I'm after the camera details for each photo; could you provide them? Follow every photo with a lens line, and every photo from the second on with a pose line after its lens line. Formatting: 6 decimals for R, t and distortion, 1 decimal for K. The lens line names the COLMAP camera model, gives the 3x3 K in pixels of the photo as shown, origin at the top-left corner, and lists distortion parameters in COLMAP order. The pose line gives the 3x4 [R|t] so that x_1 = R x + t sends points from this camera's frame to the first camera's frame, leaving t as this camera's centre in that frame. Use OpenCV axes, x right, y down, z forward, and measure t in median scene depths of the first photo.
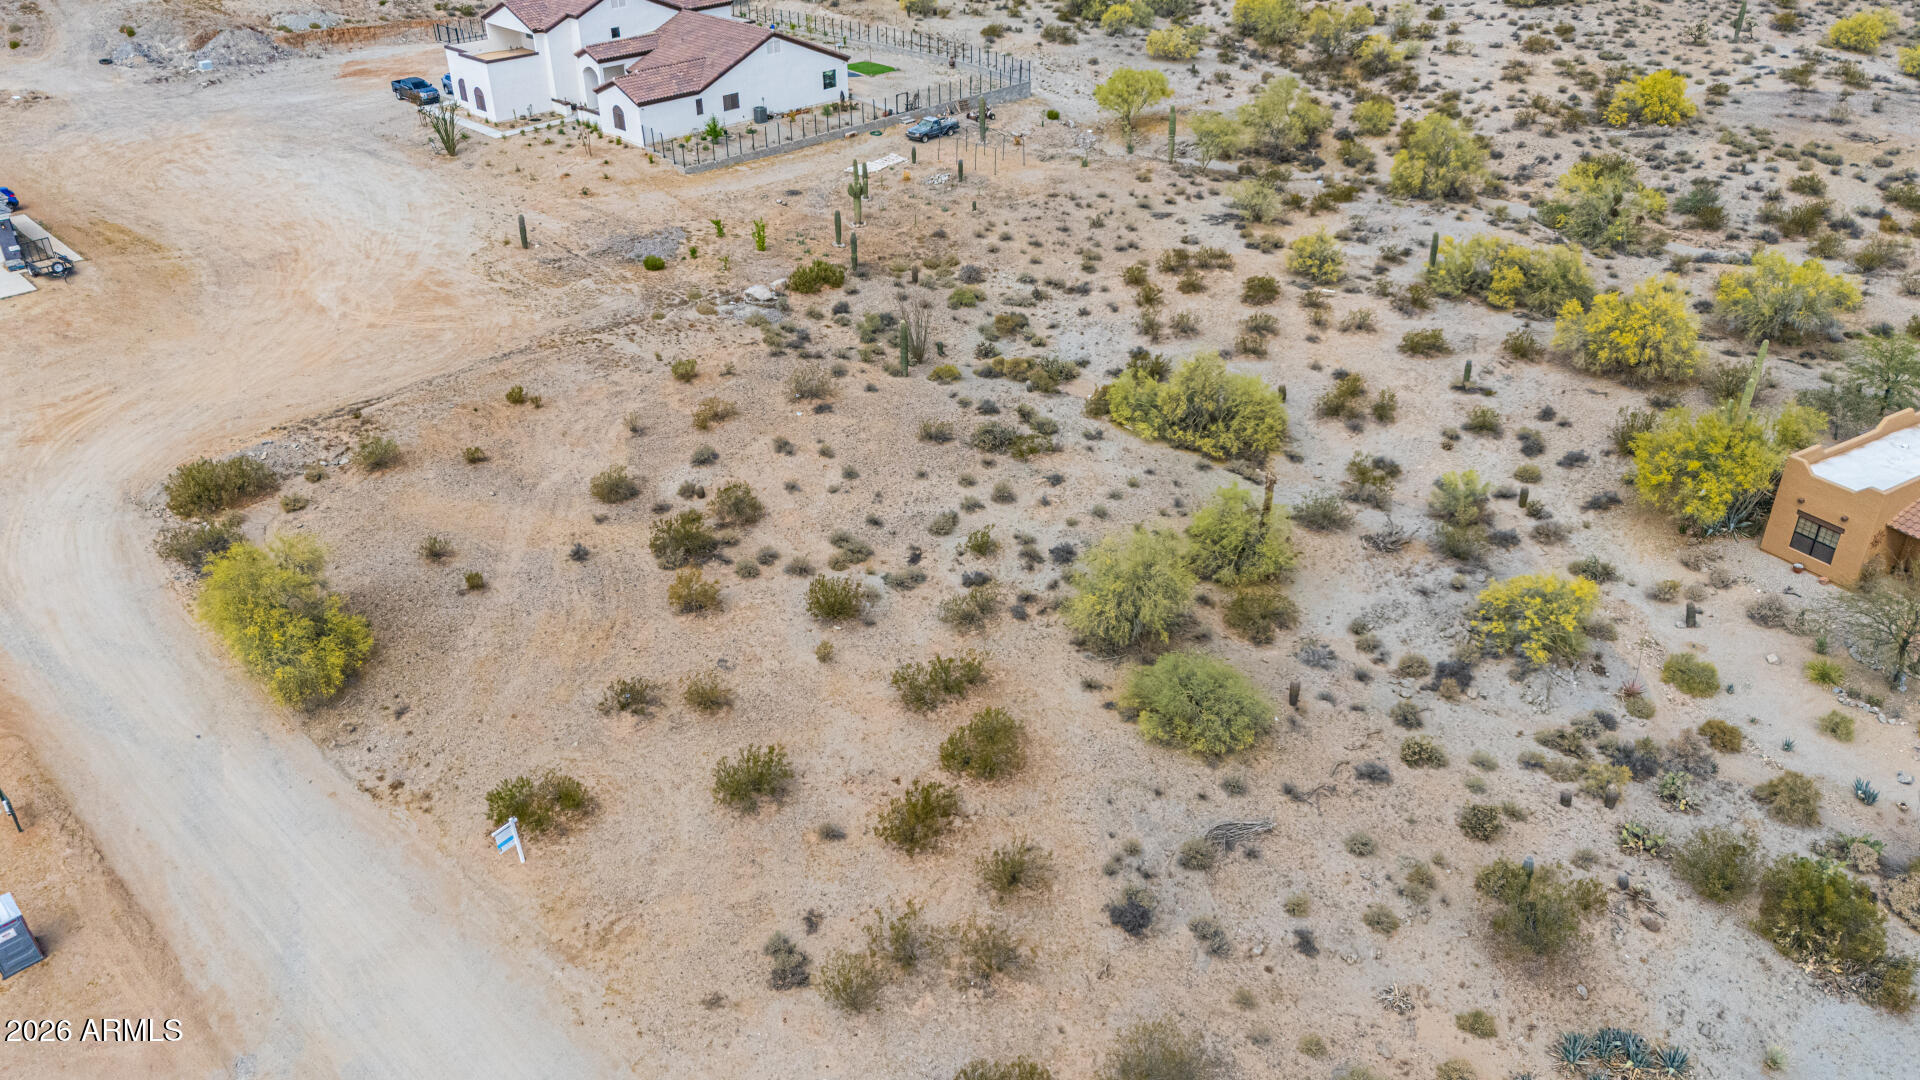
lens RADIAL K [[1448.1, 0, 960.0], [0, 1448.1, 540.0], [0, 0, 1]] dist [0.094628, -0.109271]
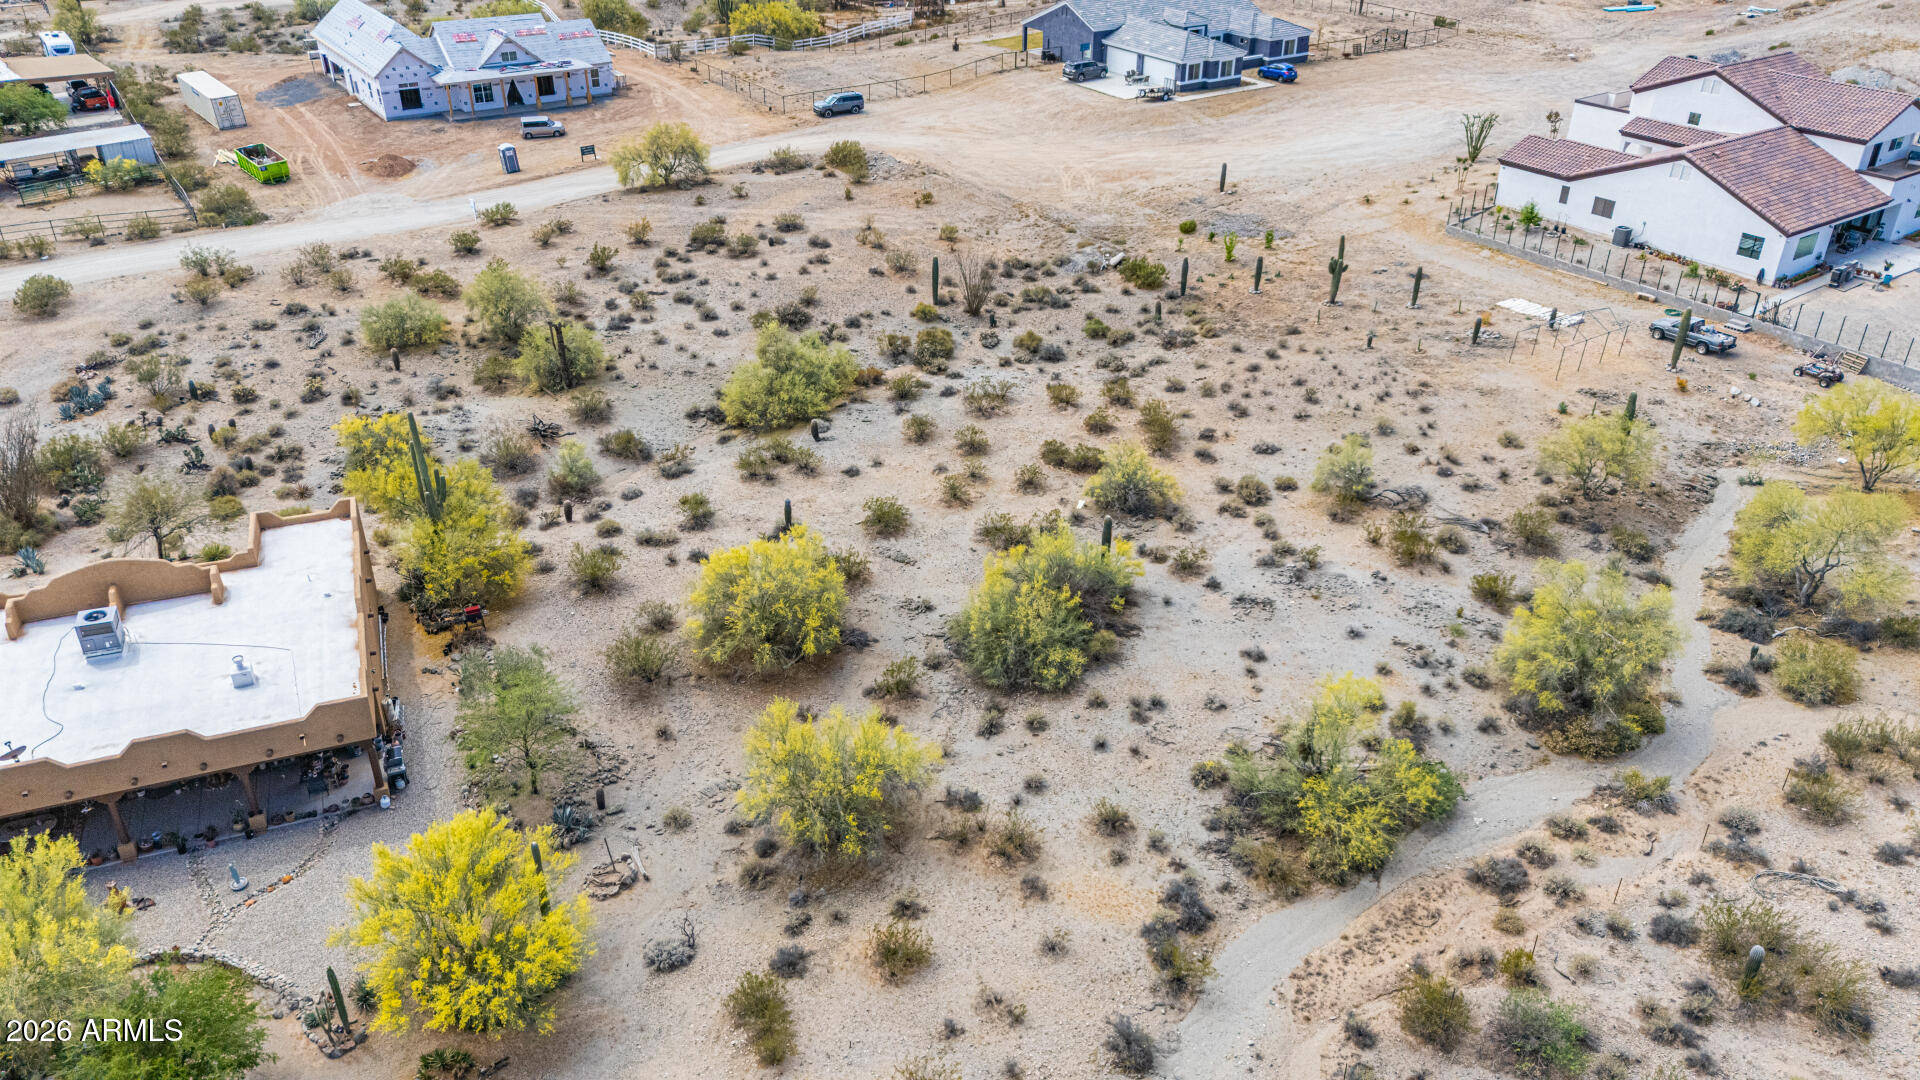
lens RADIAL K [[1407.9, 0, 960.0], [0, 1407.9, 540.0], [0, 0, 1]] dist [0.090073, -0.094482]
pose [[-0.171756, 0.500164, -0.848726, 1.061914], [-0.502441, 0.696580, 0.512181, -0.593885], [0.847380, 0.514405, 0.131661, 0.980485]]
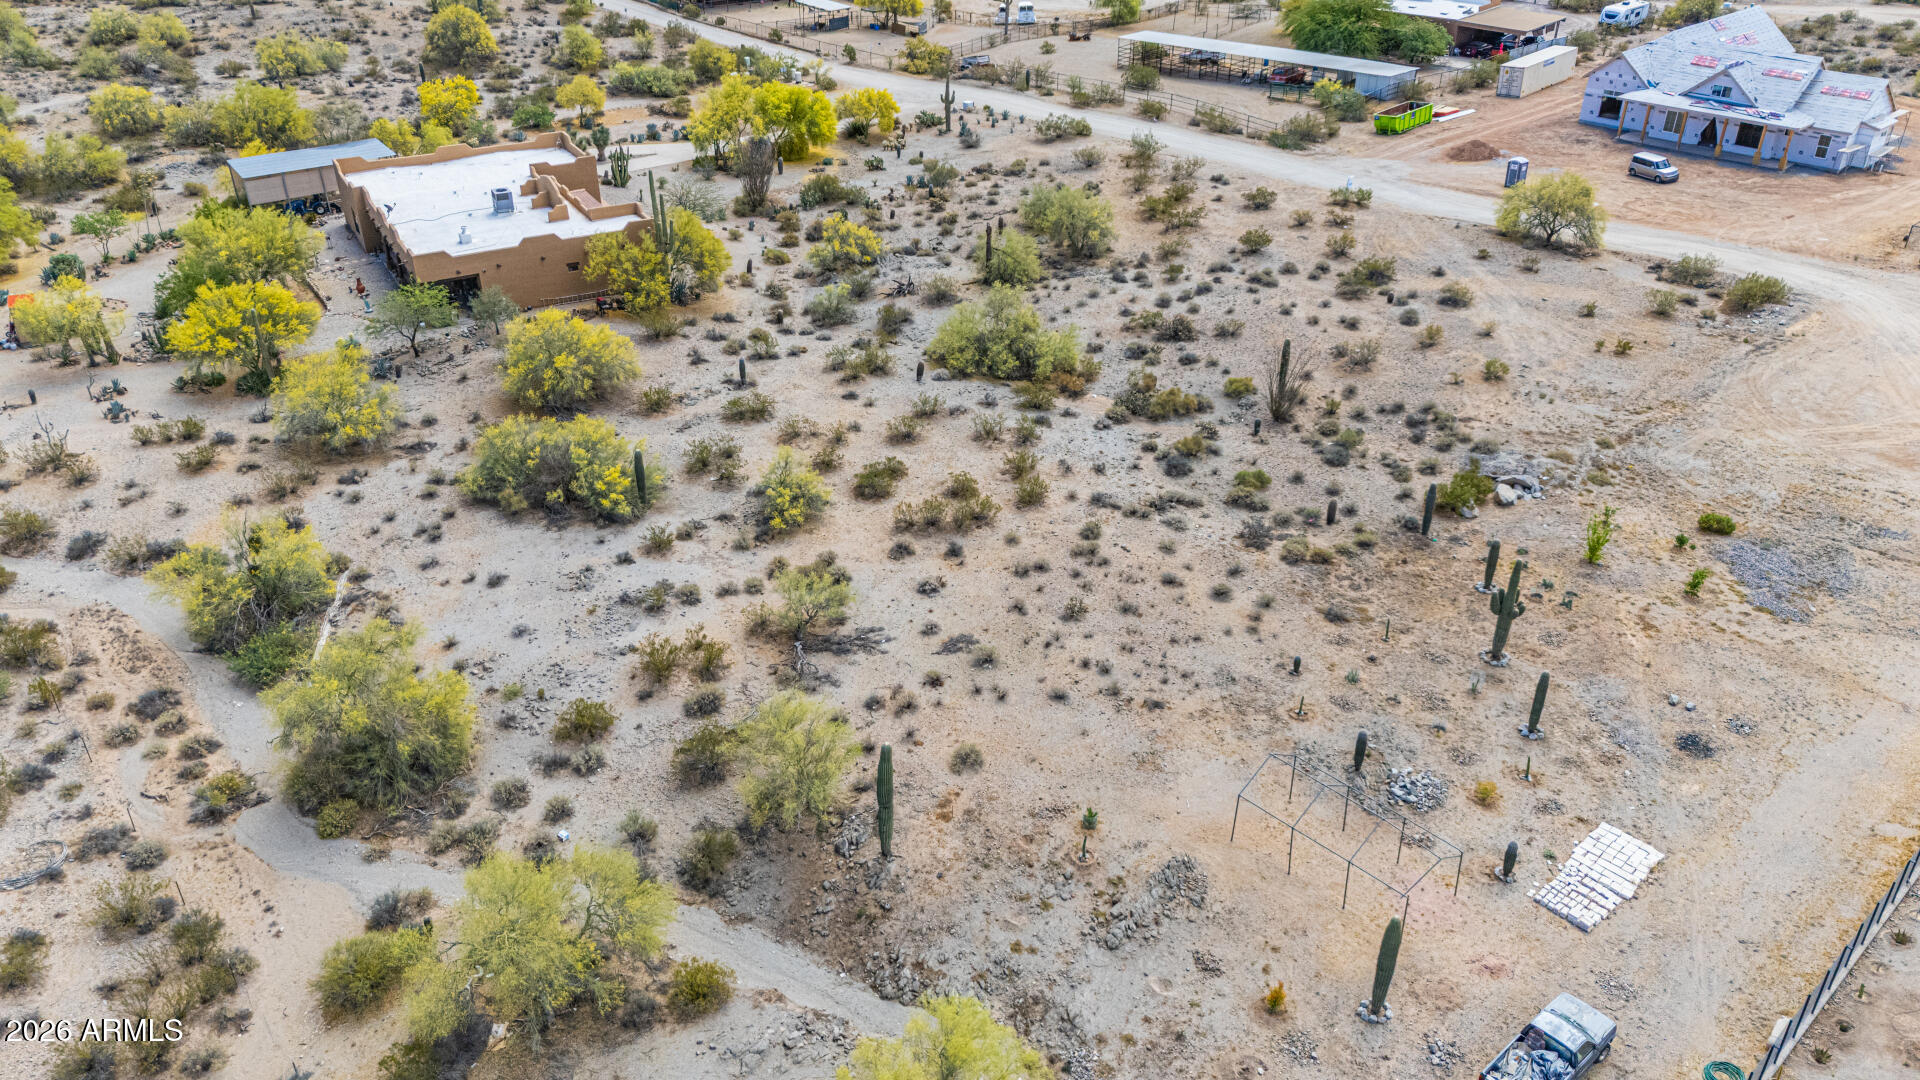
lens RADIAL K [[1407.9, 0, 960.0], [0, 1407.9, 540.0], [0, 0, 1]] dist [0.090073, -0.094482]
pose [[-0.999574, -0.005117, 0.028749, 0.158423], [0.022590, 0.488366, 0.872347, -0.942090], [-0.018504, 0.872624, -0.488042, 1.599641]]
